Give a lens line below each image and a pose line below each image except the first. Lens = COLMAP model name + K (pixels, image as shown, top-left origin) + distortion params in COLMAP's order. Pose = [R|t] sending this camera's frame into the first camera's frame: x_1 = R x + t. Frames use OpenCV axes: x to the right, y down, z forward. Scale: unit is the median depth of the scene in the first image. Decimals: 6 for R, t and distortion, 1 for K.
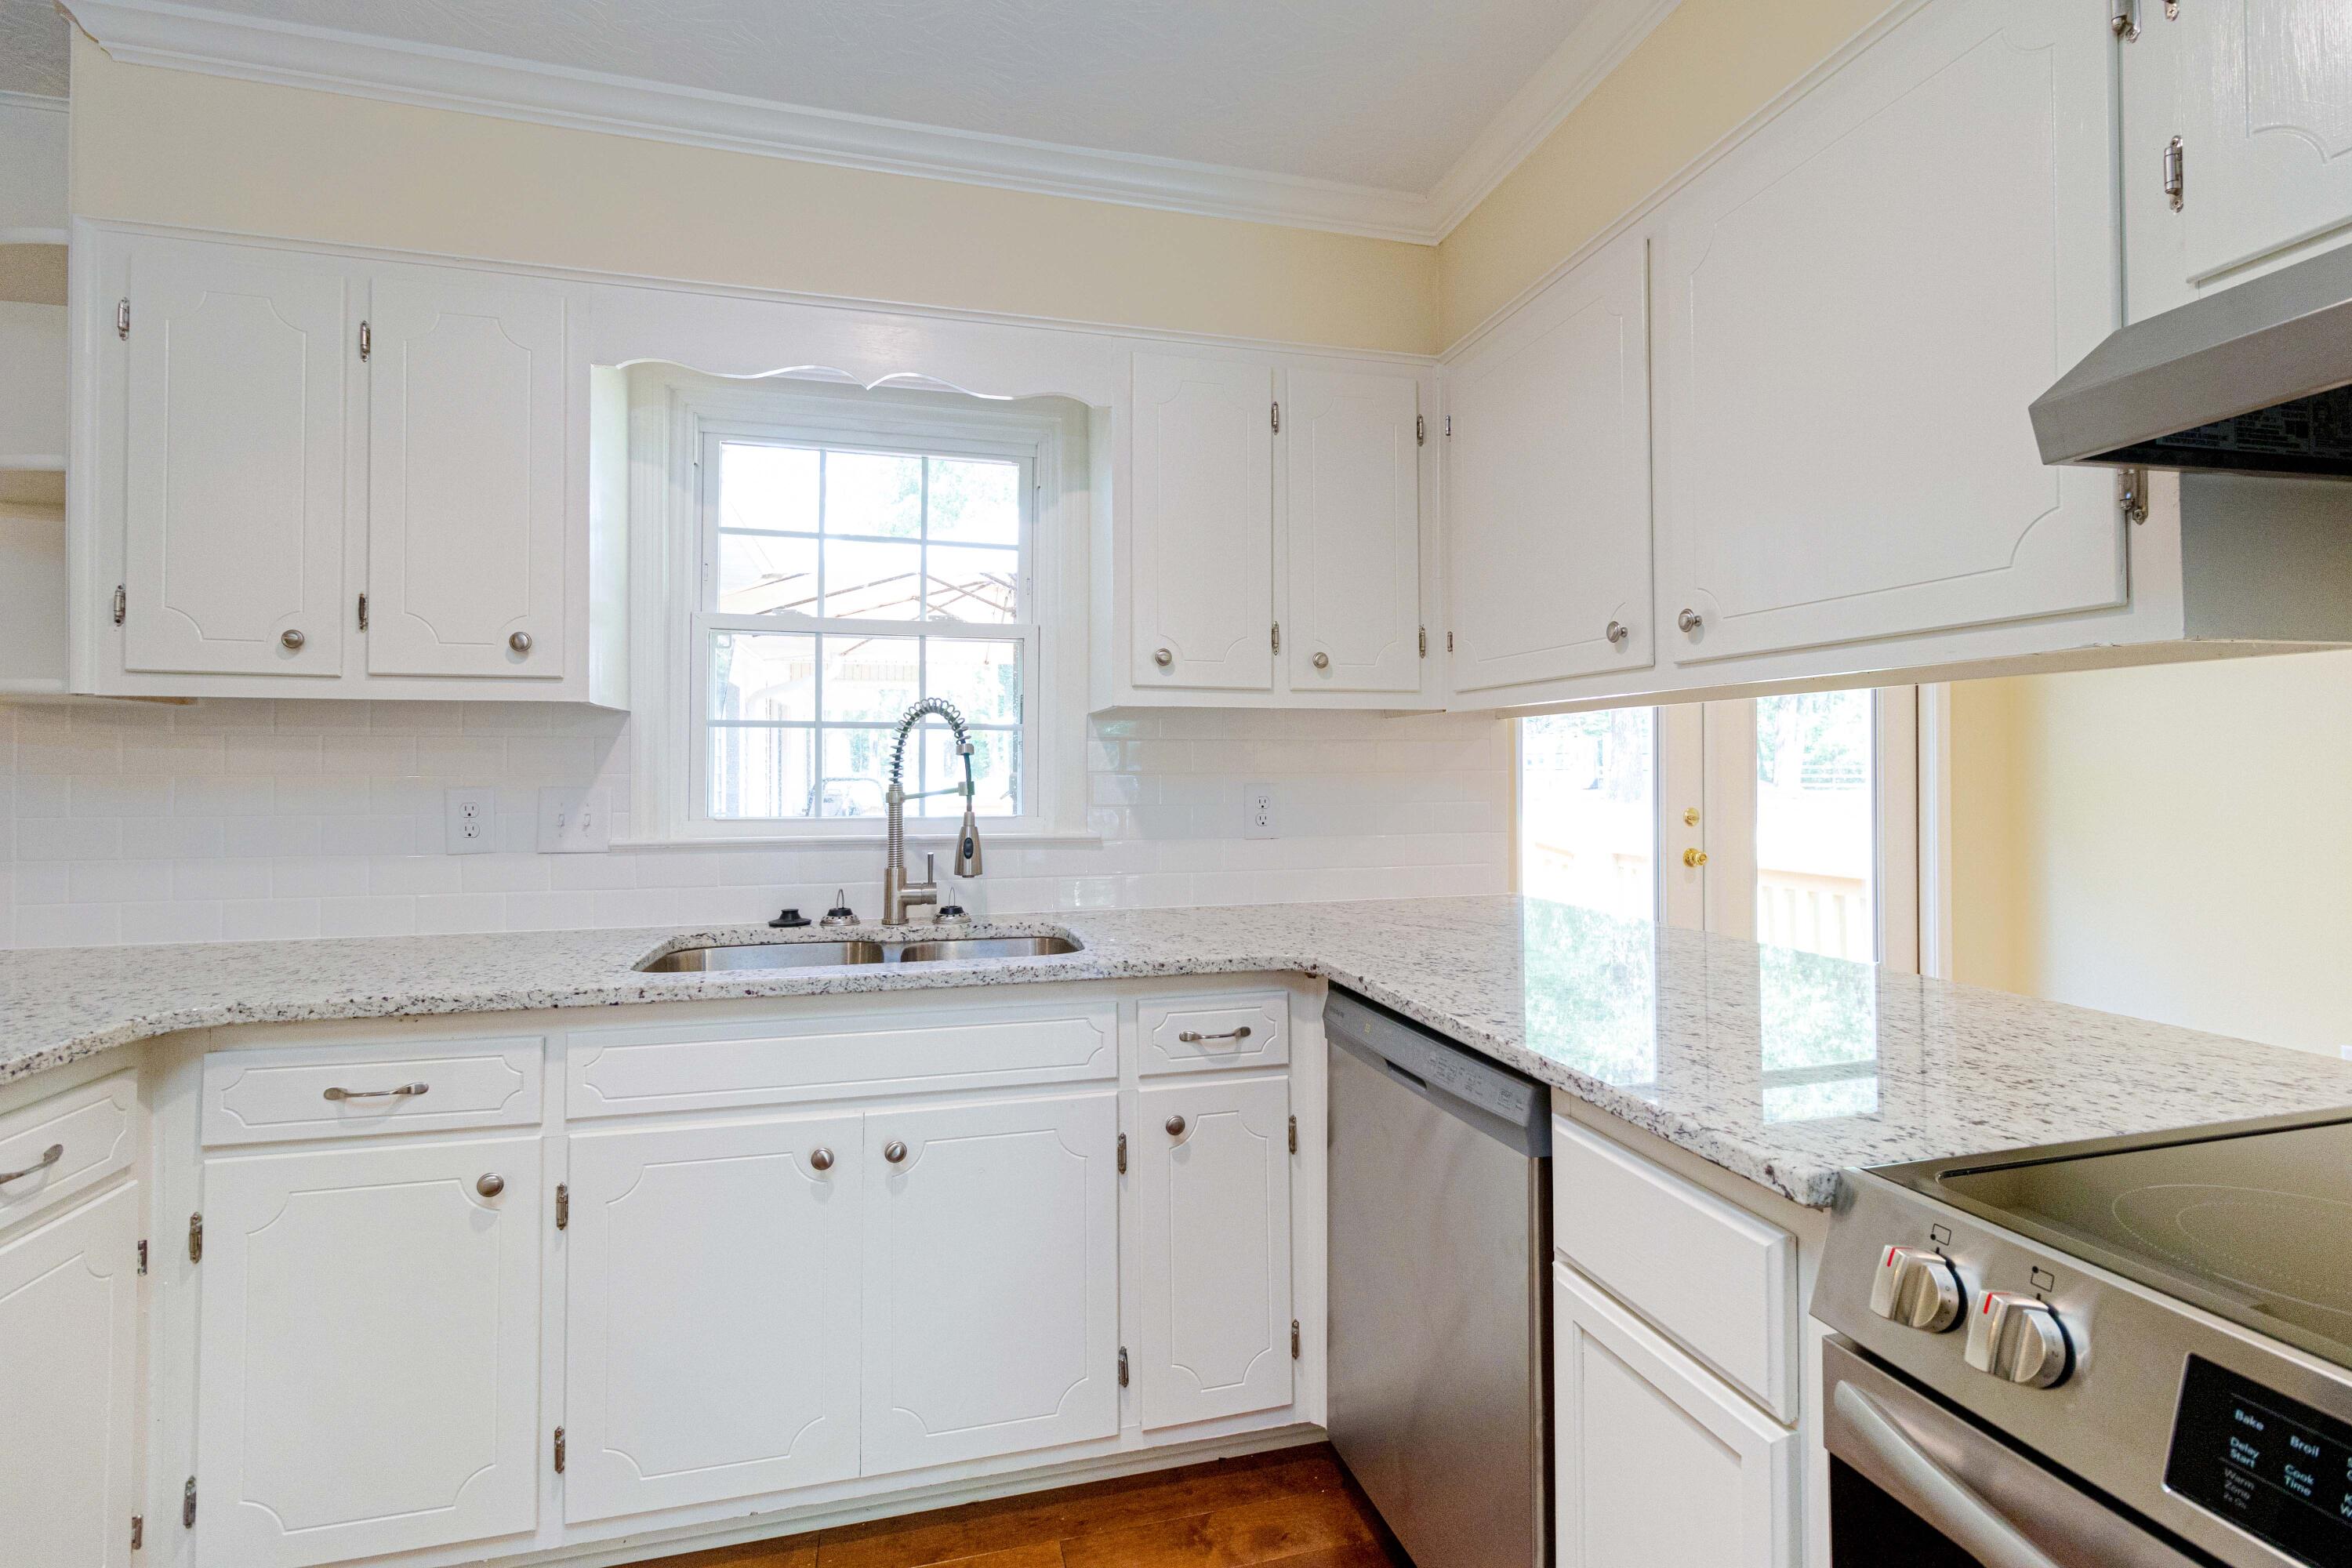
lens RADIAL K [[1092.6, 0, 1178.1], [0, 1092.6, 780.2], [0, 0, 1]] dist [0.001485, 0.001056]
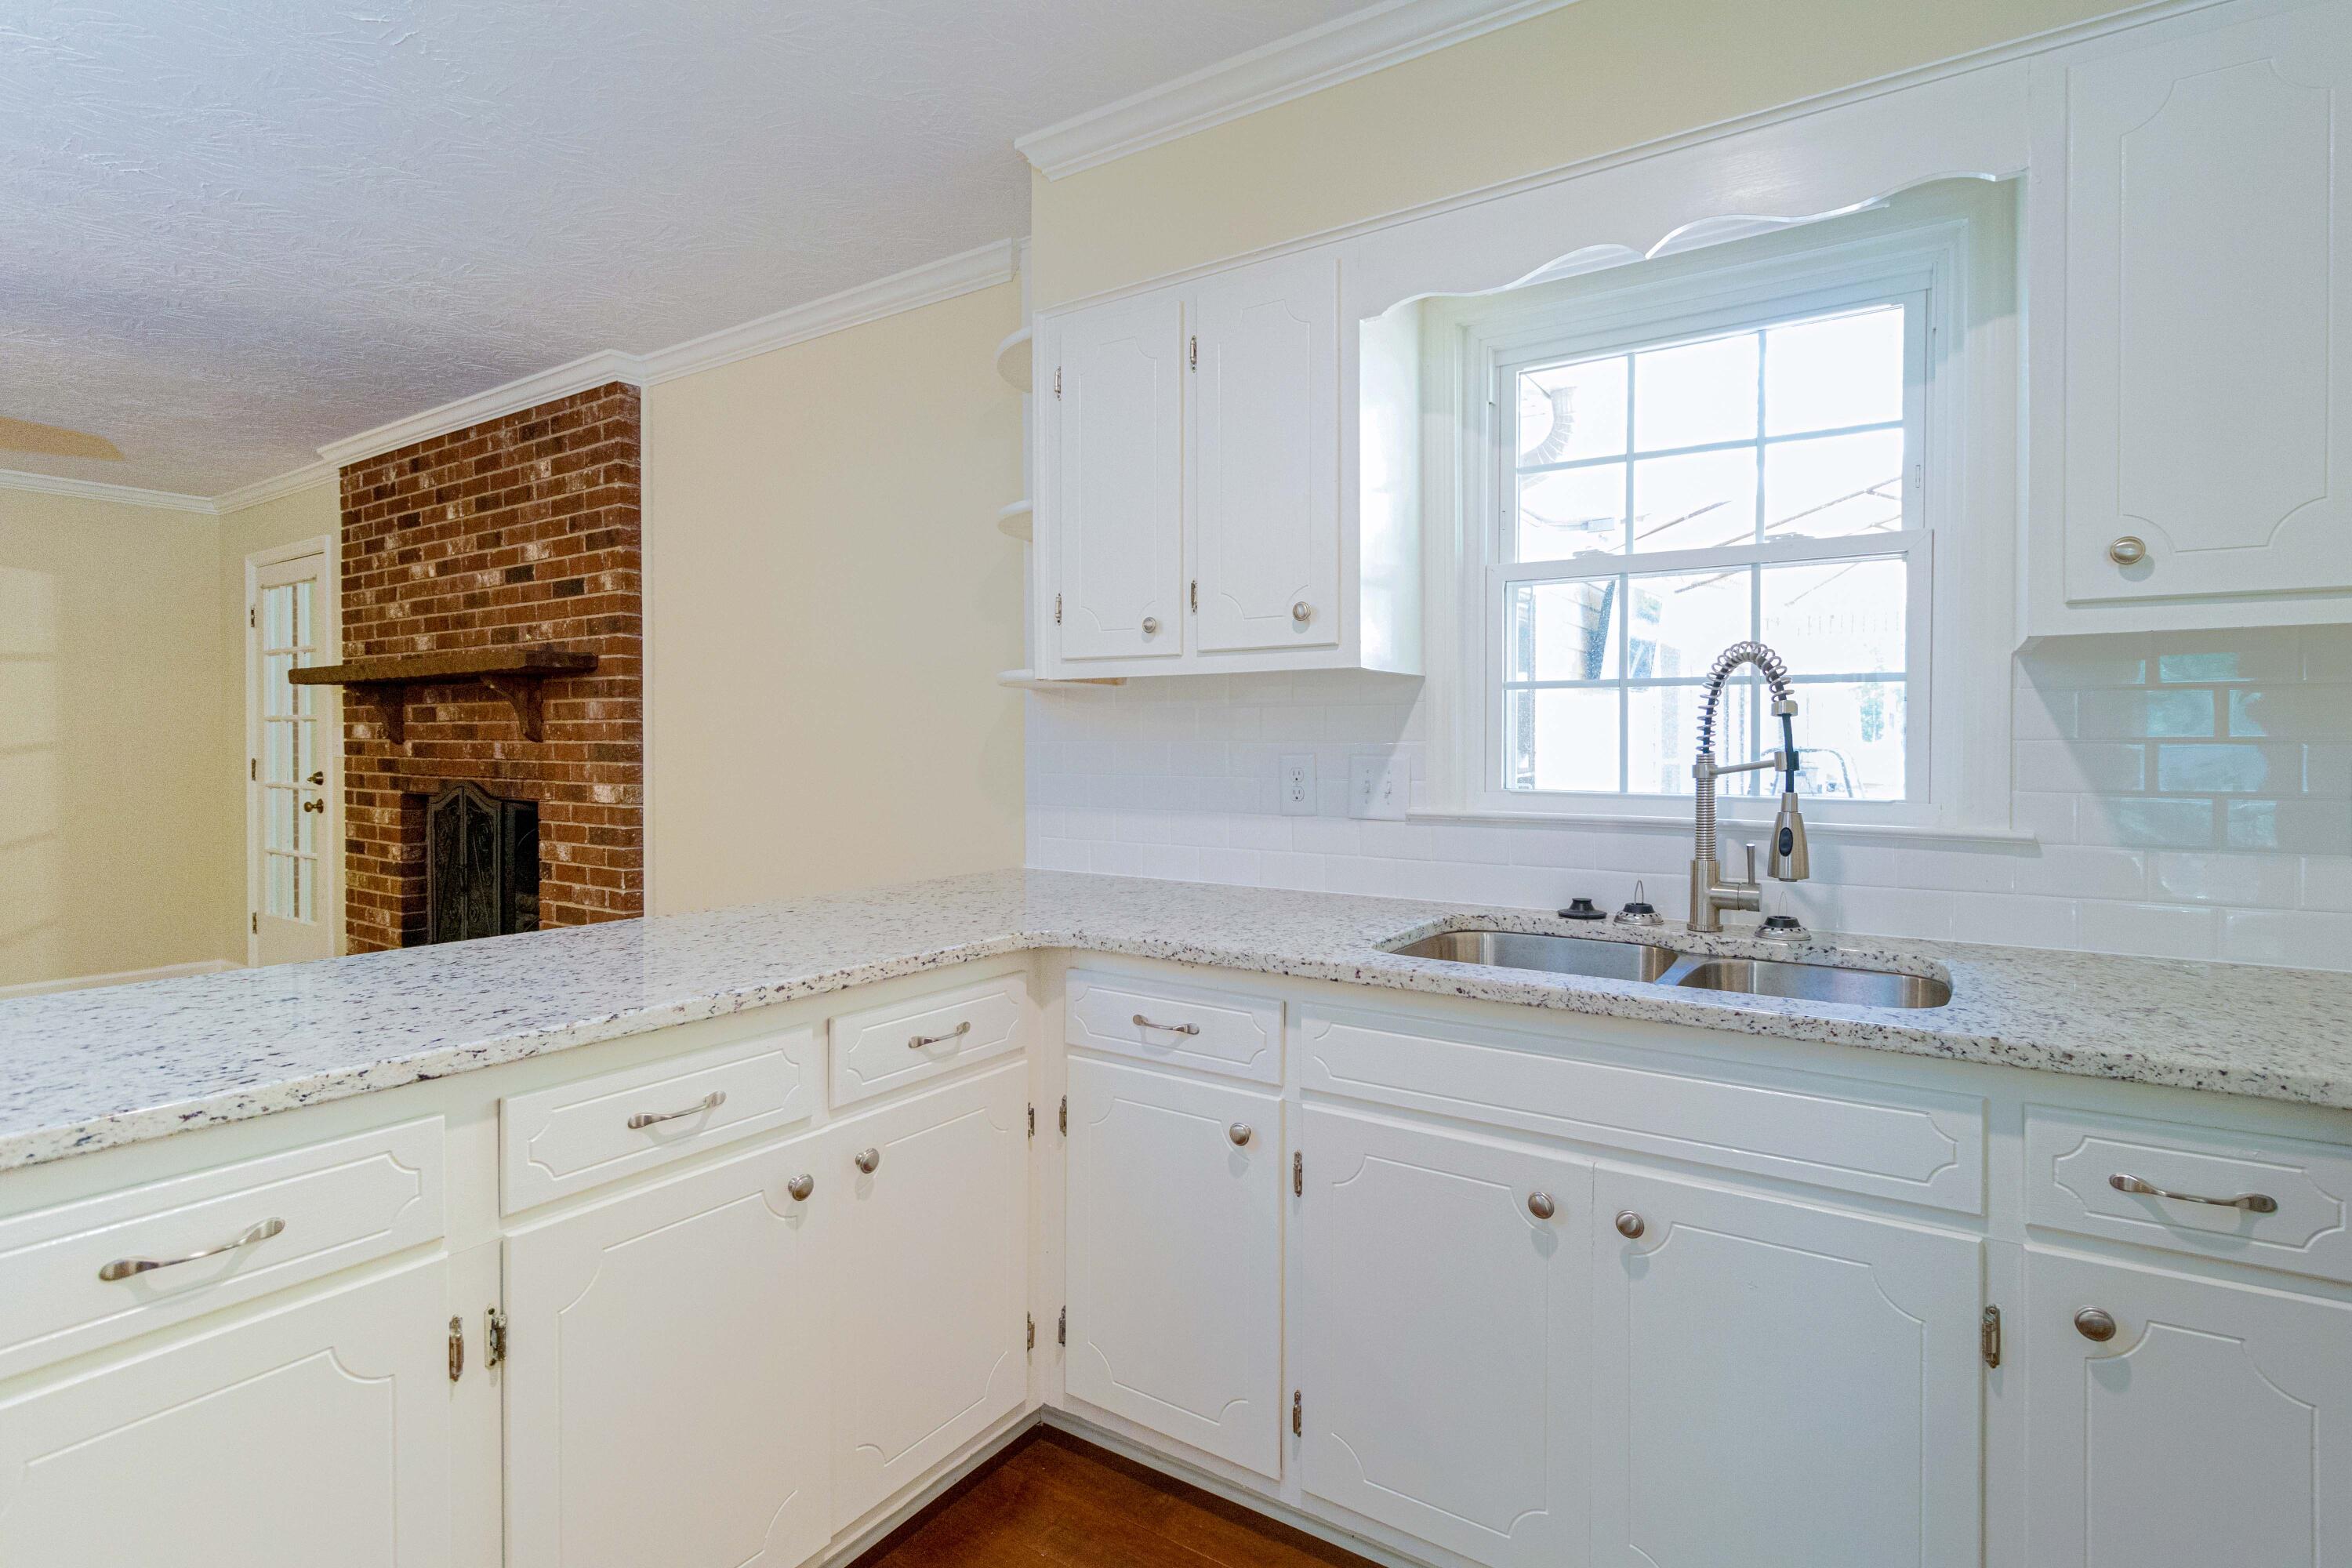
lens RADIAL K [[1132.9, 0, 1178.0], [0, 1132.9, 765.9], [0, 0, 1]] dist [0.001203, -0.002406]
pose [[0.677124, 0.017180, -0.735668, 0.102560], [-0.007260, 0.999835, 0.016667, 0.001185], [0.735833, -0.005945, 0.677137, 0.195435]]
